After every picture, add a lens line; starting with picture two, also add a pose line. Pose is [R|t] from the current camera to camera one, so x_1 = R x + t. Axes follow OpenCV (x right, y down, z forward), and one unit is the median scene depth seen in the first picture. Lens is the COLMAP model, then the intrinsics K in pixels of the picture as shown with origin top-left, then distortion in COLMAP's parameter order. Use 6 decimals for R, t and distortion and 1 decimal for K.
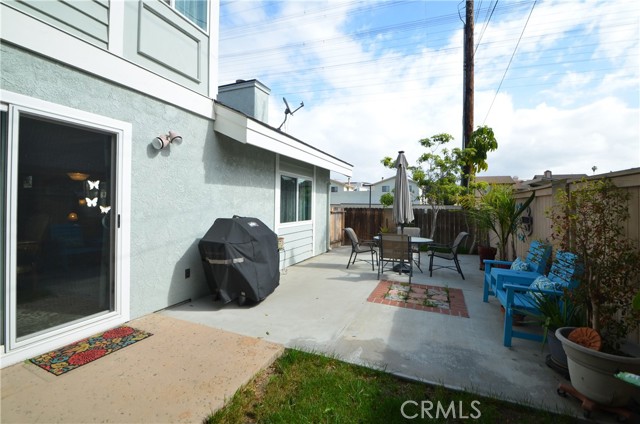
lens RADIAL K [[279.6, 0, 320.6], [0, 279.6, 206.3], [0, 0, 1]] dist [-0.006010, -0.007388]
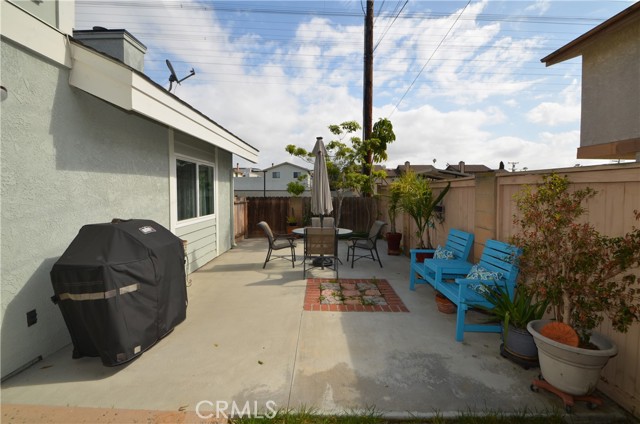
lens RADIAL K [[279.6, 0, 321.4], [0, 279.6, 205.5], [0, 0, 1]] dist [-0.006010, -0.007388]
pose [[0.922271, -0.030331, 0.385352, -0.099523], [0.011405, 0.998618, 0.051306, -0.024655], [-0.386376, -0.042924, 0.921342, 0.184339]]
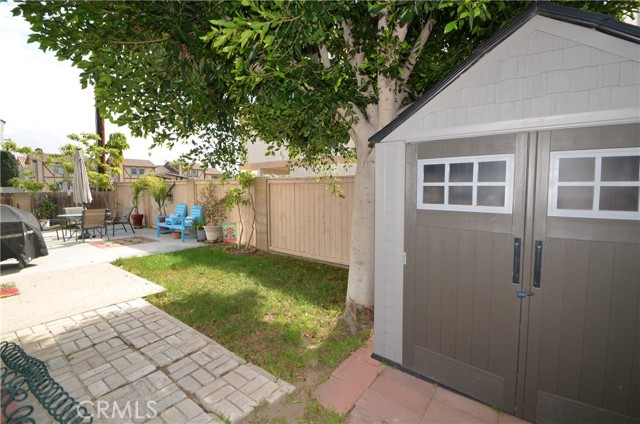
lens RADIAL K [[279.6, 0, 326.1], [0, 279.6, 209.9], [0, 0, 1]] dist [-0.006010, -0.007388]
pose [[0.229273, -0.090514, 0.969145, -1.038298], [0.010454, 0.995838, 0.090534, -0.024942], [-0.973306, -0.010625, 0.229265, -0.628901]]
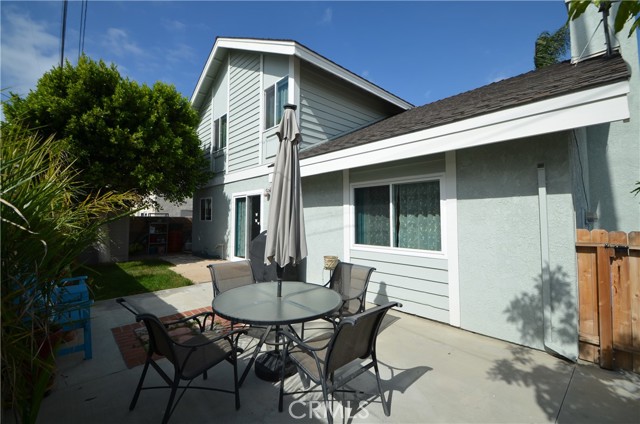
lens RADIAL K [[279.6, 0, 319.5], [0, 279.6, 206.5], [0, 0, 1]] dist [-0.006010, -0.007388]
pose [[-0.413817, -0.057723, -0.908528, 0.952118], [-0.014396, 0.998278, -0.056868, -0.004068], [0.910246, -0.010454, -0.413935, 1.729870]]
